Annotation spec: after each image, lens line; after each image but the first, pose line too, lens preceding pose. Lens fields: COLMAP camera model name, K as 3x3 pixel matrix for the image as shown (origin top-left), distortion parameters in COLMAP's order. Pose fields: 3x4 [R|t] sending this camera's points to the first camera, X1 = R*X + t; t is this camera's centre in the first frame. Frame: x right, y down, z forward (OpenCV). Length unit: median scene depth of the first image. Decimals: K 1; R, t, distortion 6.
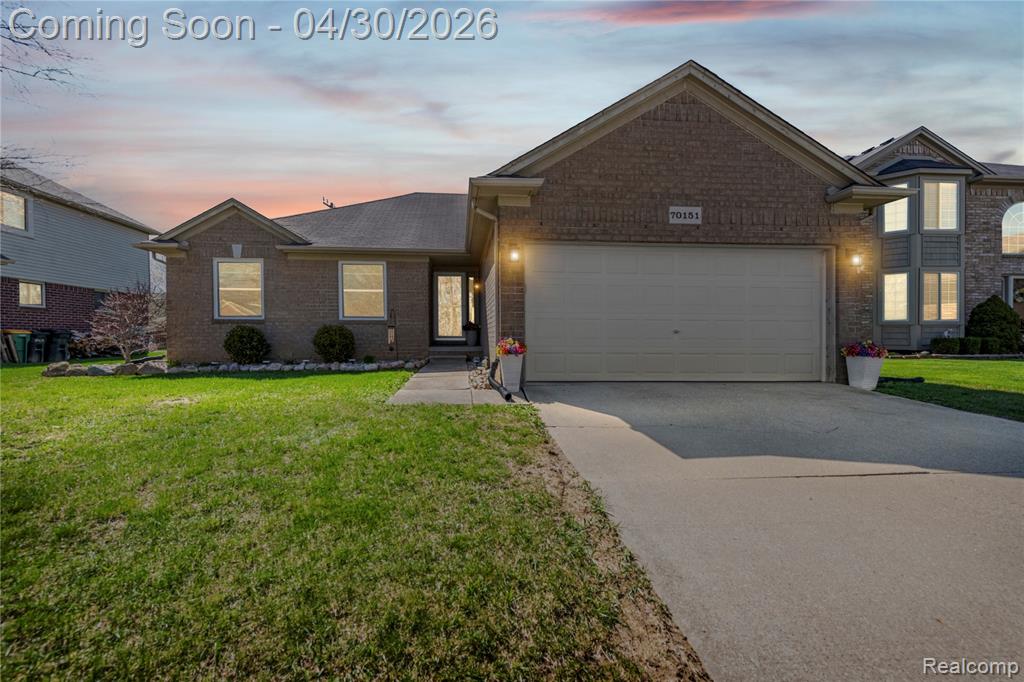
lens RADIAL K [[423.4, 0, 506.1], [0, 423.4, 332.6], [0, 0, 1]] dist [0.002798, -0.000001]
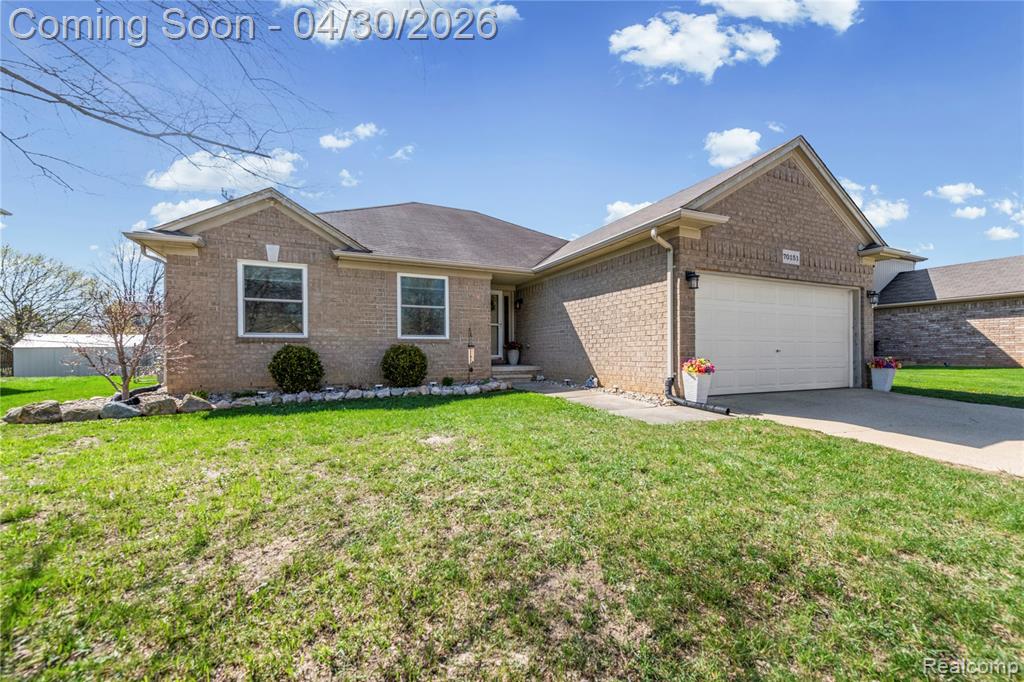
lens RADIAL K [[407.5, 0, 512.2], [0, 407.5, 342.4], [0, 0, 1]] dist [0.009247, 0.000032]
pose [[0.934646, 0.001855, 0.355576, -0.763076], [0.004269, 0.999856, -0.016439, -0.010880], [-0.355555, 0.016882, 0.934503, 0.171550]]
